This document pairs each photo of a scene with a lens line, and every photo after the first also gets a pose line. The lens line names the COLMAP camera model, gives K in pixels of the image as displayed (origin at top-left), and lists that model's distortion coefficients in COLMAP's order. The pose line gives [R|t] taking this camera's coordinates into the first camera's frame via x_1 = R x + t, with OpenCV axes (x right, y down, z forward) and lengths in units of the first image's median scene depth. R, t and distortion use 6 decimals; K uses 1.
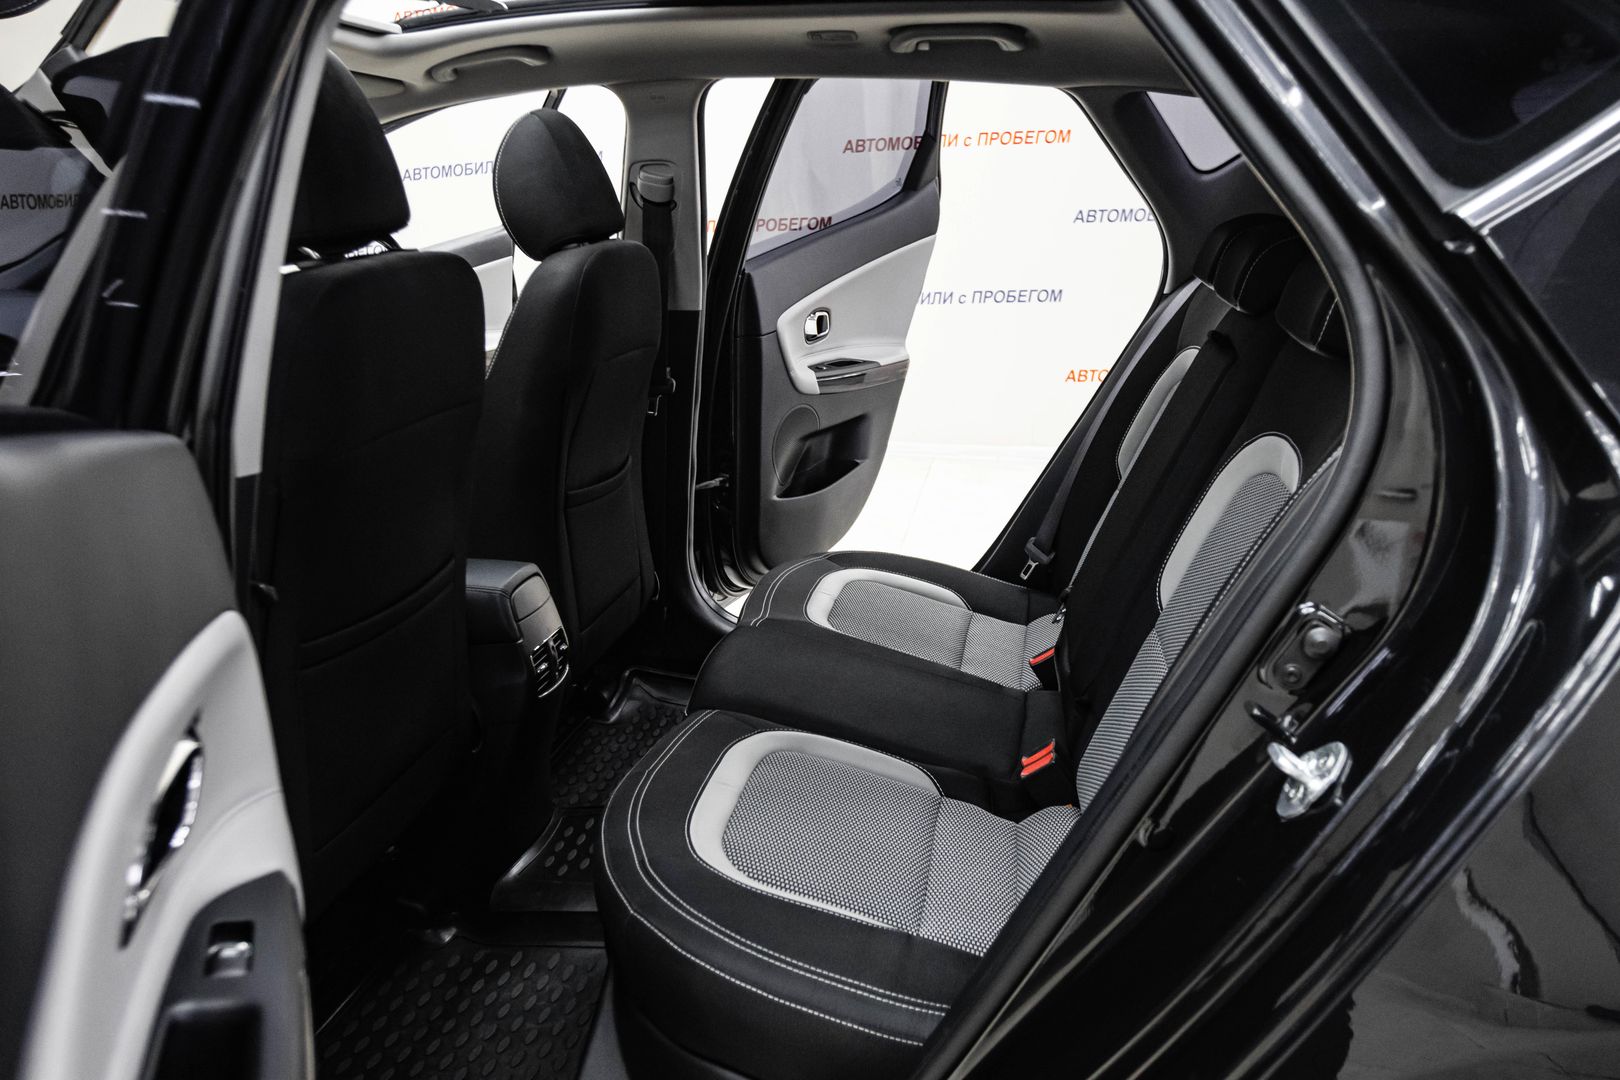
lens RADIAL K [[1287.9, 0, 803.6], [0, 1287.9, 534.2], [0, 0, 1]] dist [-0.001829, 0.011681]
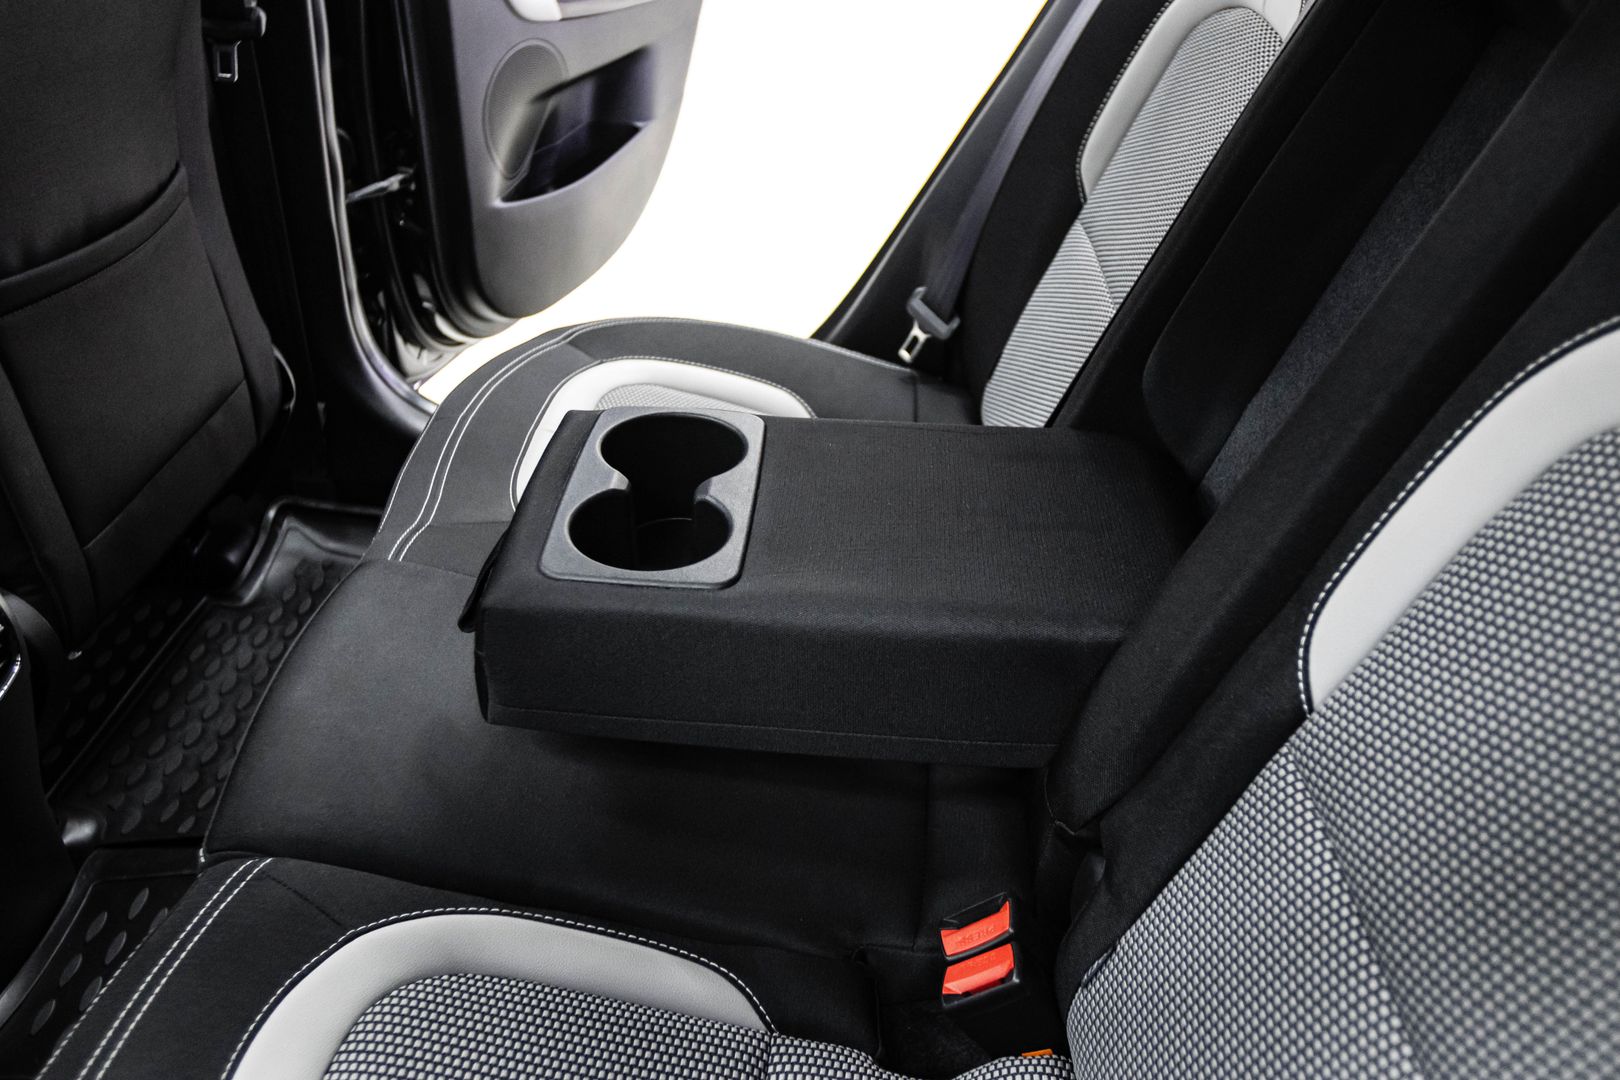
lens RADIAL K [[1287.9, 0, 803.6], [0, 1287.9, 534.2], [0, 0, 1]] dist [-0.001829, 0.011681]
pose [[0.992186, -0.058888, 0.109998, 0.050924], [0.022824, 0.952399, 0.303998, -0.068307], [-0.122664, -0.299112, 0.946301, 0.397471]]
